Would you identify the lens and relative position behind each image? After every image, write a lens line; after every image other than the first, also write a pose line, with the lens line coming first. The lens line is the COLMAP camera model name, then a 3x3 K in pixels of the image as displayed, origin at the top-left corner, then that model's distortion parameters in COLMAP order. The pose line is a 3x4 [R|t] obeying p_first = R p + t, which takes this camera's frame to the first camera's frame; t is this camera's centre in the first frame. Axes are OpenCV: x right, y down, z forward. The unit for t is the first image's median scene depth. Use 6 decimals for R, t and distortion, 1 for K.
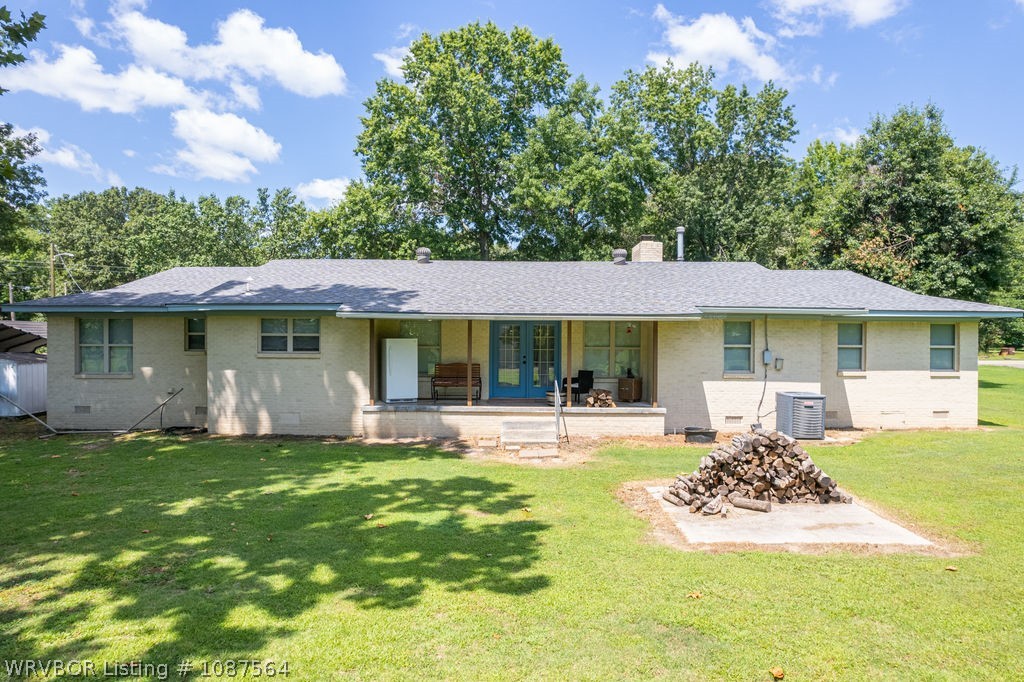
lens RADIAL K [[657.2, 0, 496.0], [0, 657.2, 337.6], [0, 0, 1]] dist [-0.061067, 0.039298]
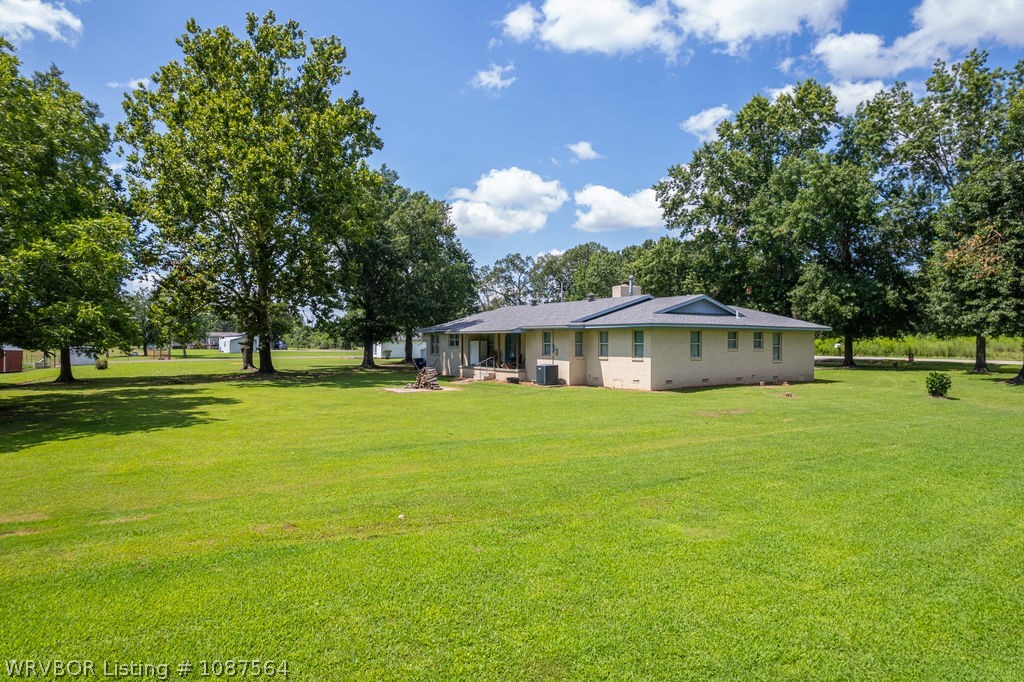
lens RADIAL K [[653.3, 0, 512.0], [0, 653.3, 341.0], [0, 0, 1]] dist [-0.074560, 0.067038]
pose [[0.538567, -0.005493, -0.842565, 2.129778], [0.002835, 0.999985, -0.004707, 0.014626], [0.842578, 0.000146, 0.538574, -0.270127]]
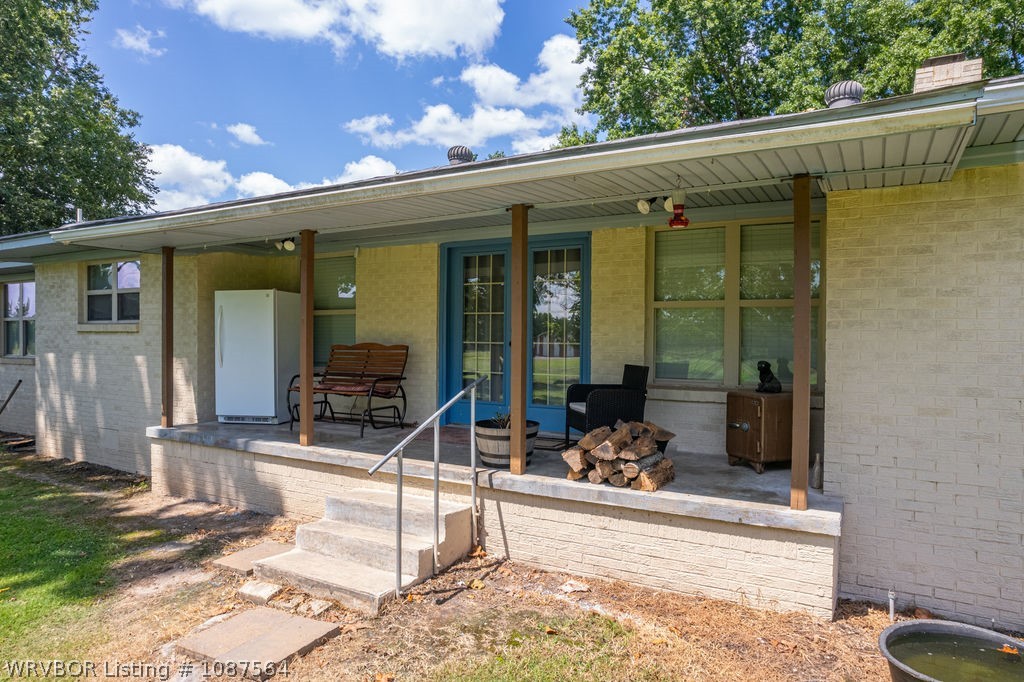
lens RADIAL K [[650.1, 0, 506.3], [0, 650.1, 340.4], [0, 0, 1]] dist [-0.072526, 0.060495]
pose [[0.872433, 0.001089, -0.488732, 0.256578], [0.000372, 0.999996, 0.002891, 0.036863], [0.488733, -0.002704, 0.872429, 0.688386]]
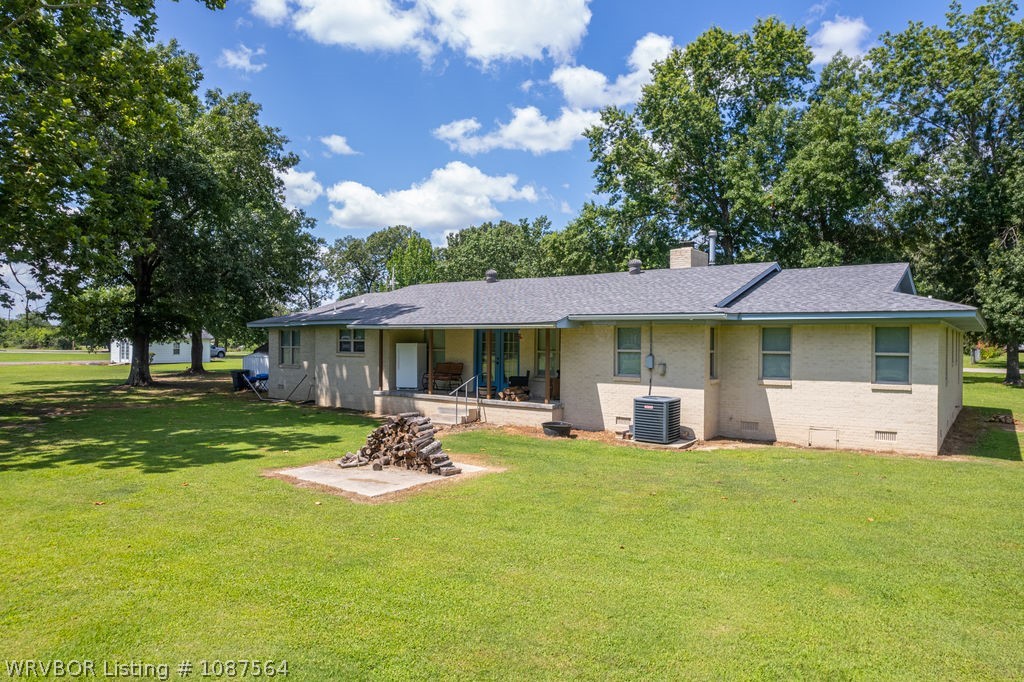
lens RADIAL K [[653.3, 0, 512.0], [0, 653.3, 341.0], [0, 0, 1]] dist [-0.074560, 0.067038]
pose [[0.805721, -0.000078, -0.592295, 0.835828], [-0.001552, 0.999996, -0.002243, -0.000375], [0.592293, 0.002726, 0.805718, 0.044311]]
